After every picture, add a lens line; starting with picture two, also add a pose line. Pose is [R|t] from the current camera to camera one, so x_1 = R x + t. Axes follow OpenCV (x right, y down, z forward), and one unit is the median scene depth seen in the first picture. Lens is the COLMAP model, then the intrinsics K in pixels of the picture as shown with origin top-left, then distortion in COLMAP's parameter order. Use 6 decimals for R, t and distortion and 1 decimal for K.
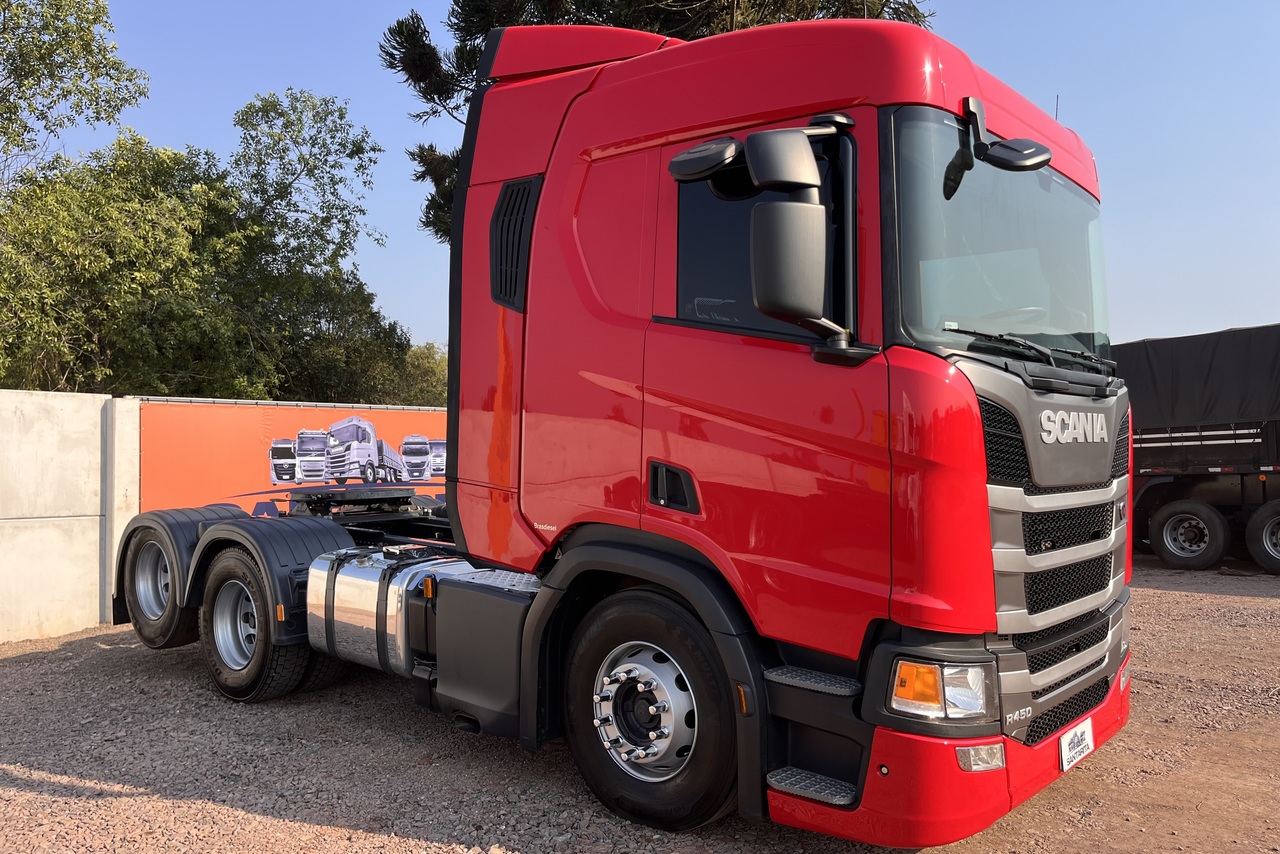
lens RADIAL K [[958.0, 0, 639.2], [0, 958.0, 430.9], [0, 0, 1]] dist [0.036083, -0.058817]
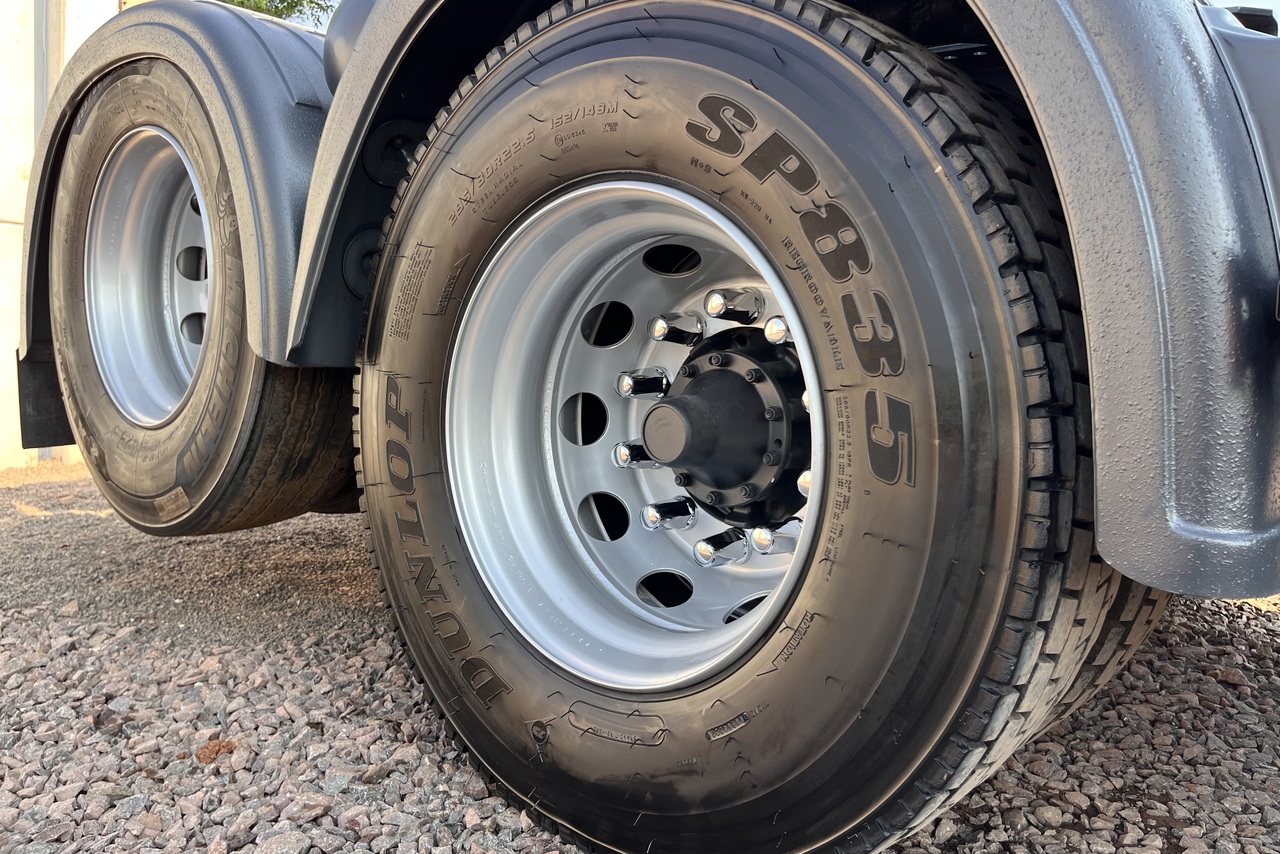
lens RADIAL K [[958.0, 0, 639.4], [0, 958.0, 425.4], [0, 0, 1]] dist [0.036083, -0.058817]
pose [[0.999109, 0.042213, -0.000065, -0.369697], [-0.041926, 0.992509, 0.114751, 0.159908], [0.004908, -0.114646, 0.993394, 0.737715]]
